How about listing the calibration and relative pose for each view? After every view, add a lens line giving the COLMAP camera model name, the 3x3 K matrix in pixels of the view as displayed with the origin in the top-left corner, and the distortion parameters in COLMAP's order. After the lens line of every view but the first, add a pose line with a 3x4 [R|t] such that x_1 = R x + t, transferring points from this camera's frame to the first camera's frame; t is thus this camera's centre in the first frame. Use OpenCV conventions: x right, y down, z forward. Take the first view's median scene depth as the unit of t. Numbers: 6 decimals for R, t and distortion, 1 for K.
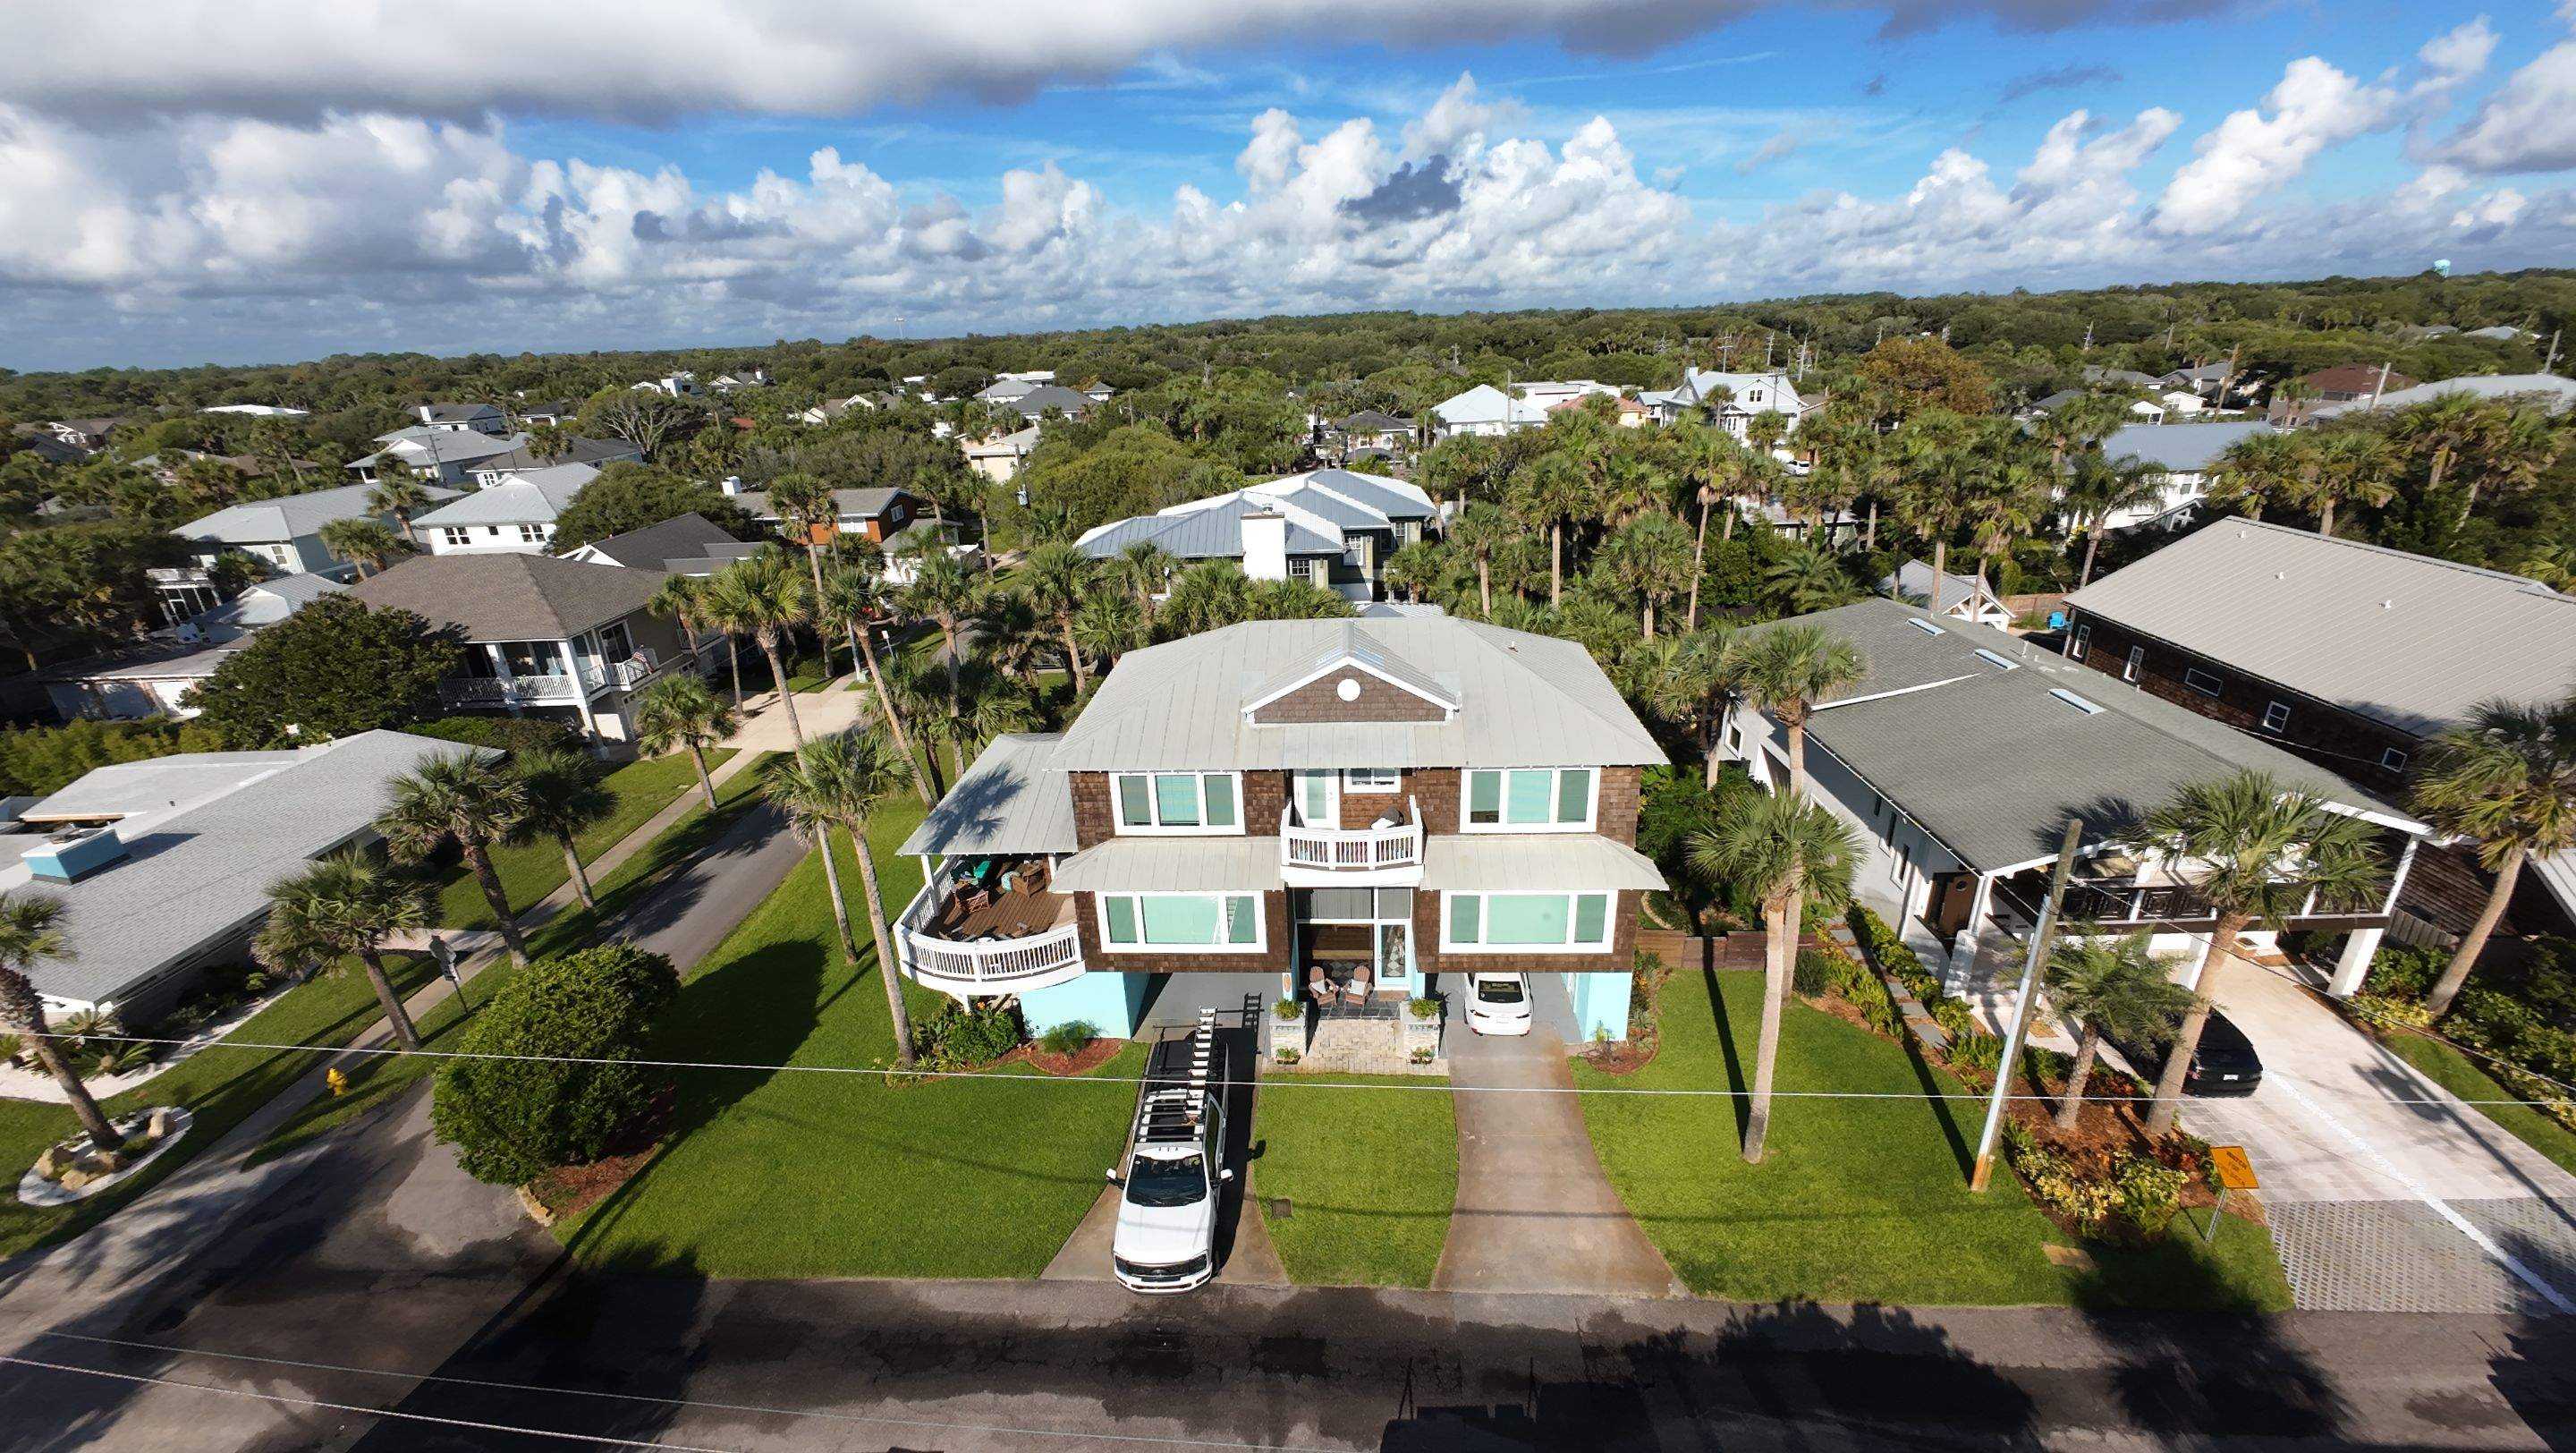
lens RADIAL K [[1001.3, 0, 1288.0], [0, 1001.3, 726.5], [0, 0, 1]] dist [0.003226, 0.000571]
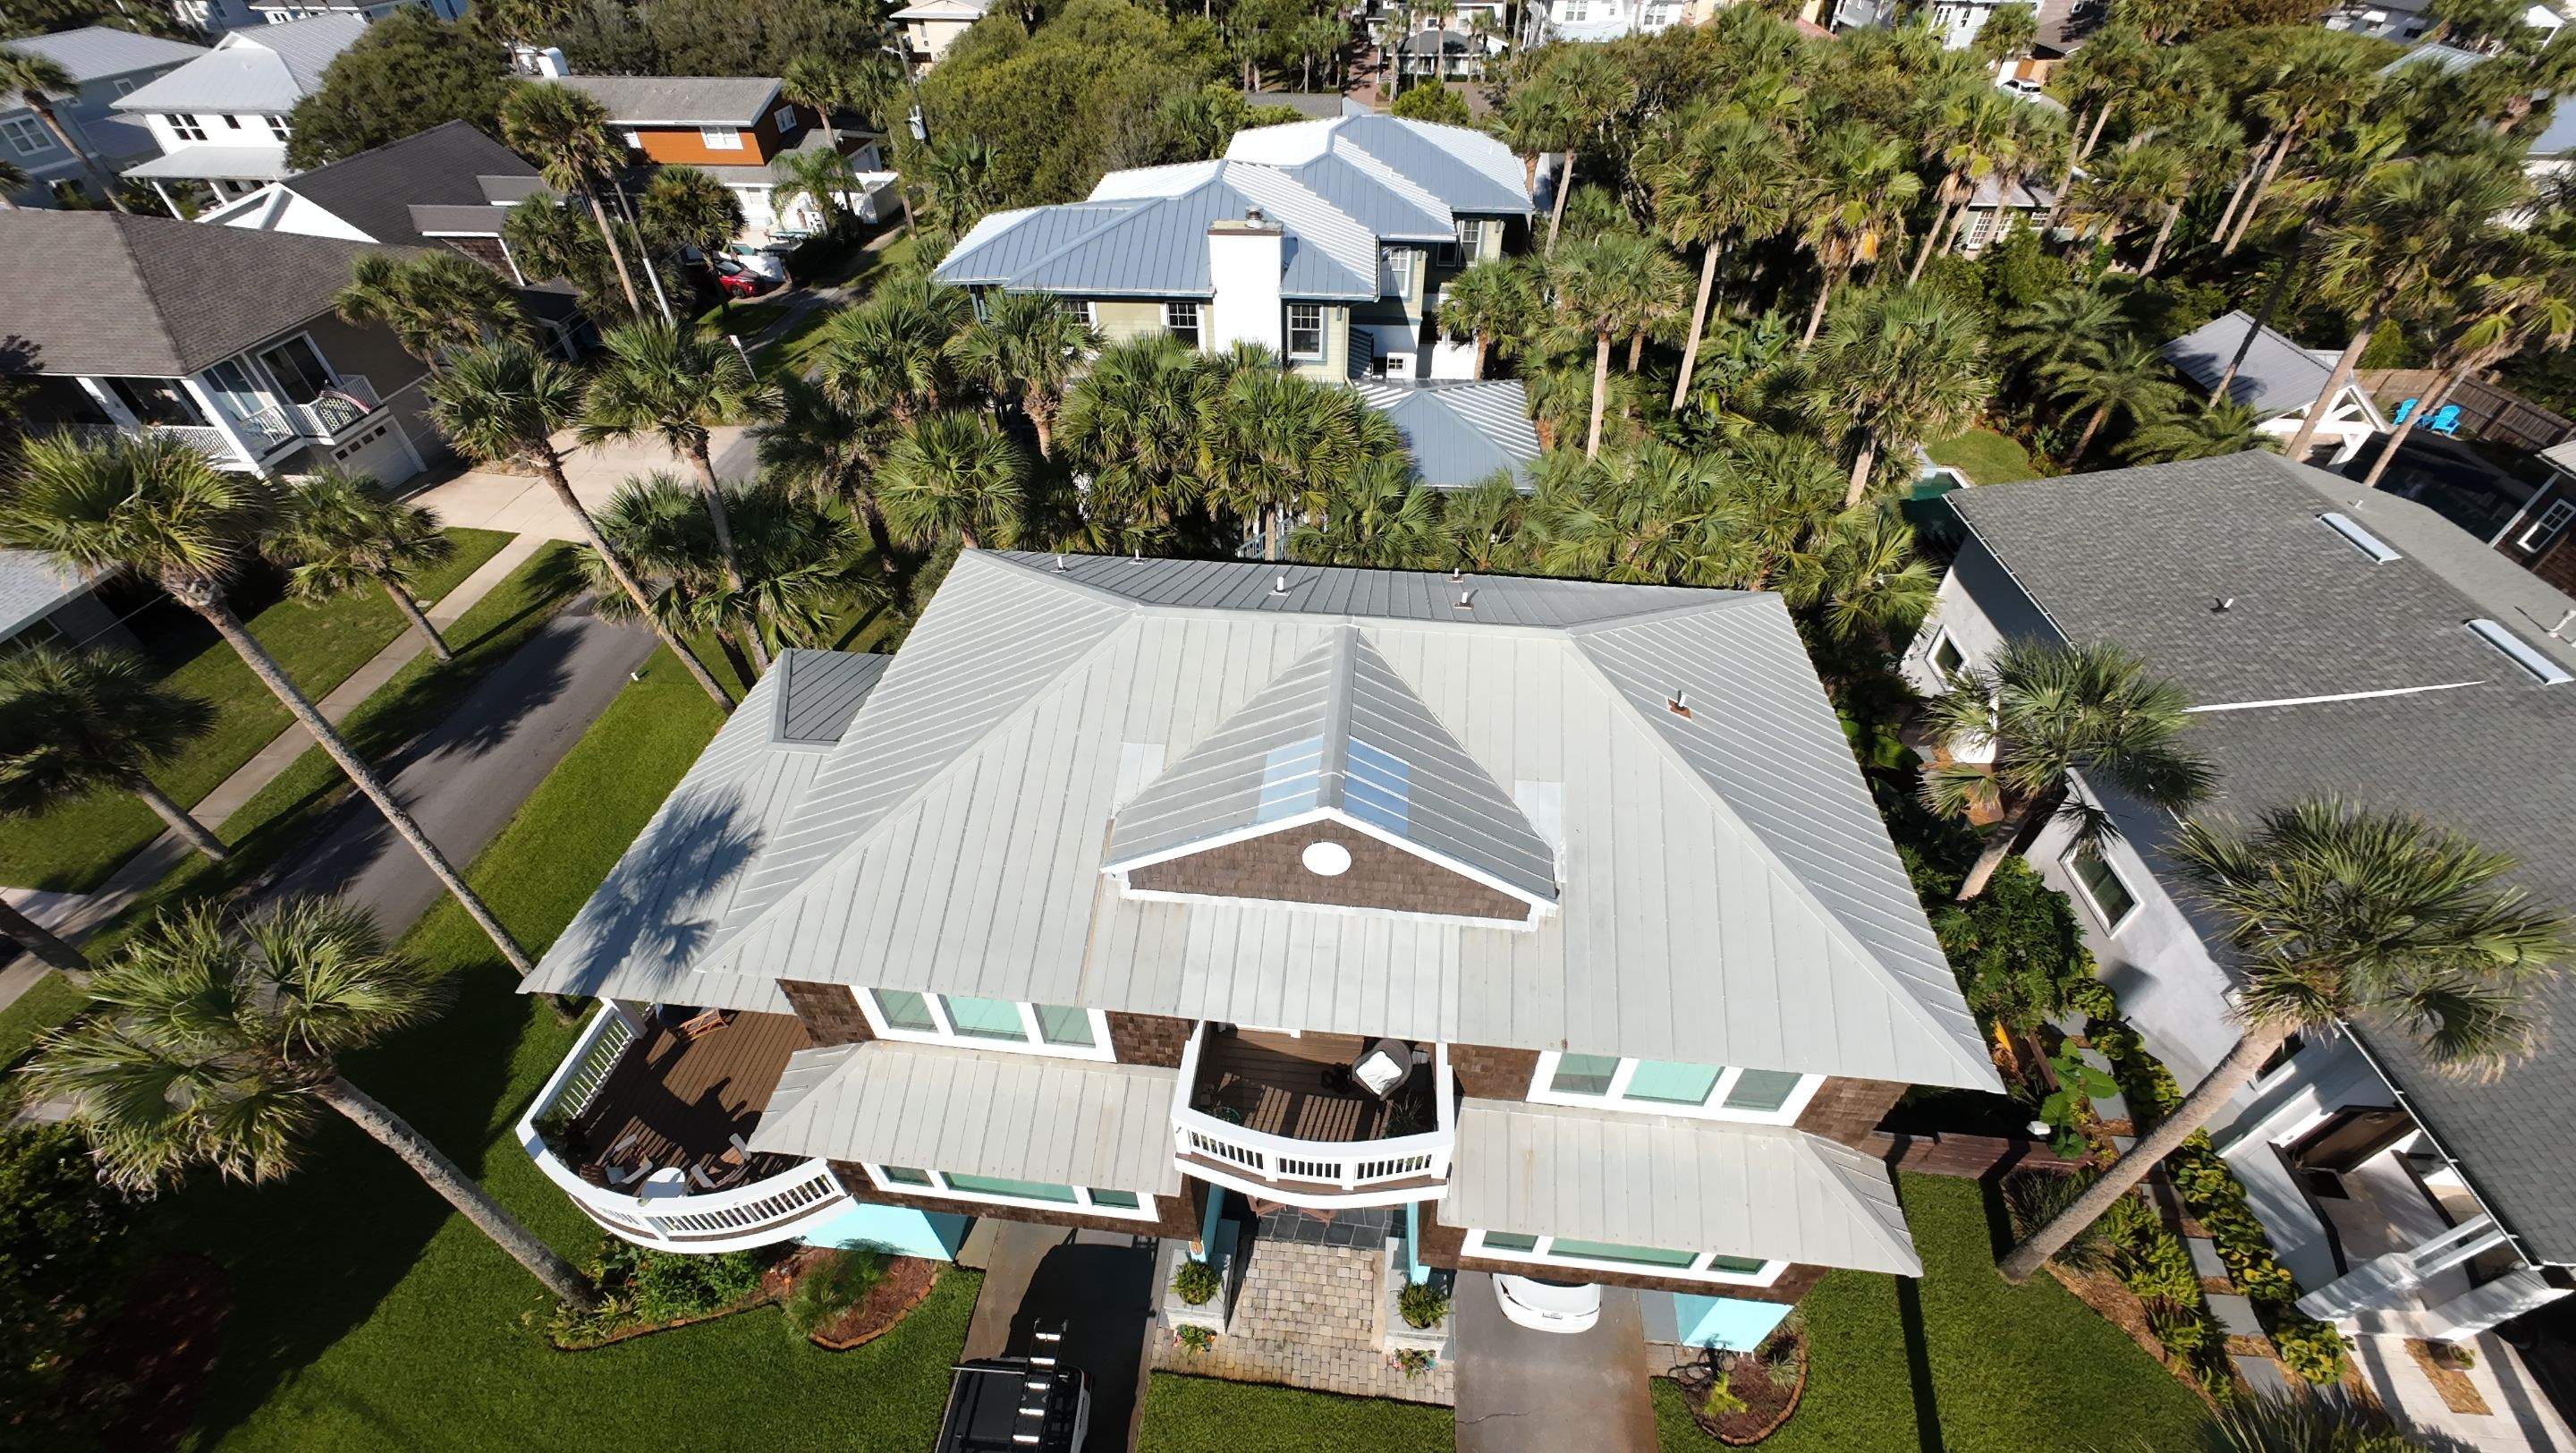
lens RADIAL K [[1001.3, 0, 1288.0], [0, 1001.3, 726.5], [0, 0, 1]] dist [0.003226, 0.000571]
pose [[0.998204, 0.058315, -0.013681, 0.025528], [-0.049809, 0.934984, 0.351175, -0.141707], [0.033270, -0.349863, 0.936210, 0.326899]]
